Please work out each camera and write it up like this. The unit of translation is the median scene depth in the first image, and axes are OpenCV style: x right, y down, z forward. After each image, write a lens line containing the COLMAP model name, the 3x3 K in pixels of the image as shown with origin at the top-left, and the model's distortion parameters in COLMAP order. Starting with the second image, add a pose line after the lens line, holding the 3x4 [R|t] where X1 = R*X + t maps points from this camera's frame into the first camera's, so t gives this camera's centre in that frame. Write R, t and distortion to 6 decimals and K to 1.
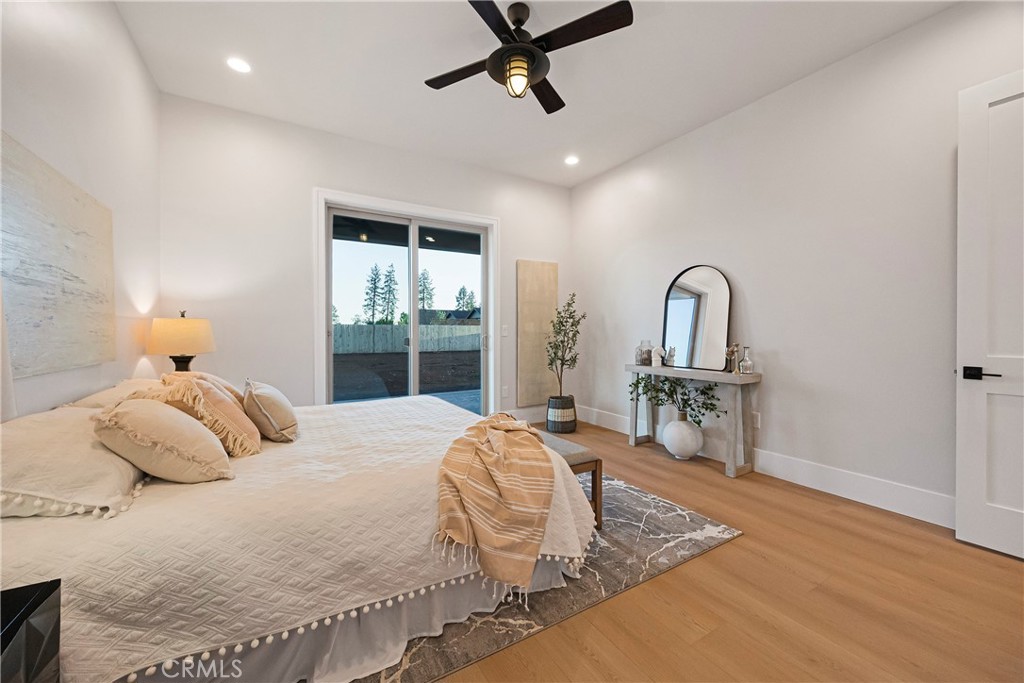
lens RADIAL K [[405.9, 0, 506.7], [0, 405.9, 338.7], [0, 0, 1]] dist [-0.003091, -0.000470]
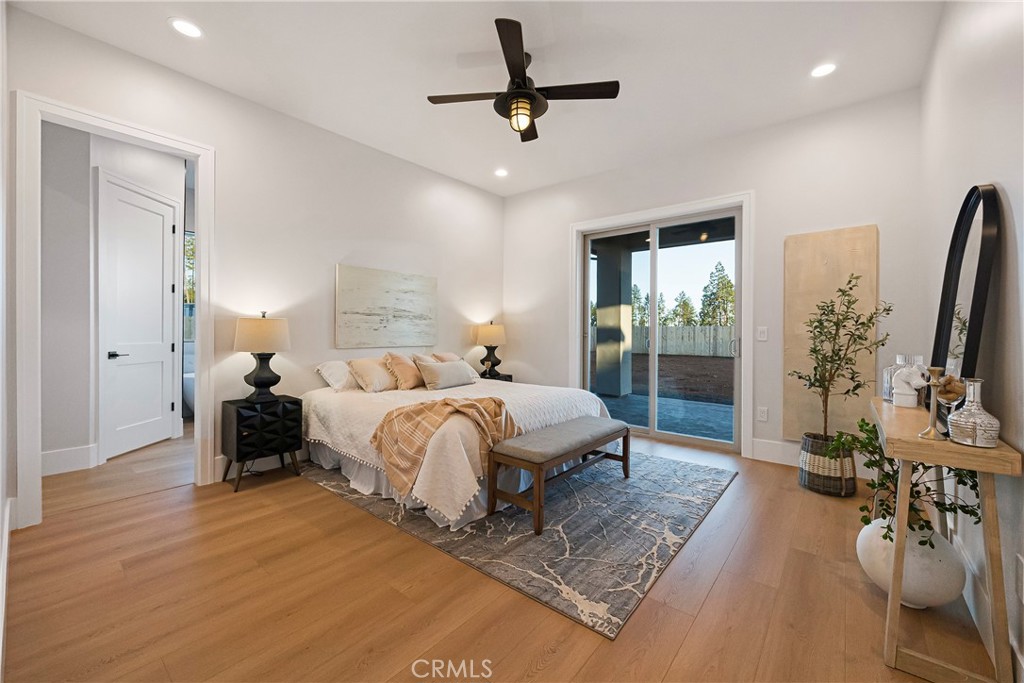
lens RADIAL K [[405.9, 0, 502.3], [0, 405.9, 333.6], [0, 0, 1]] dist [-0.003091, -0.000470]
pose [[0.317019, 0.010530, -0.948361, 0.624050], [-0.022999, 0.999730, 0.003412, -0.012259], [0.948140, 0.020730, 0.317175, 0.326733]]
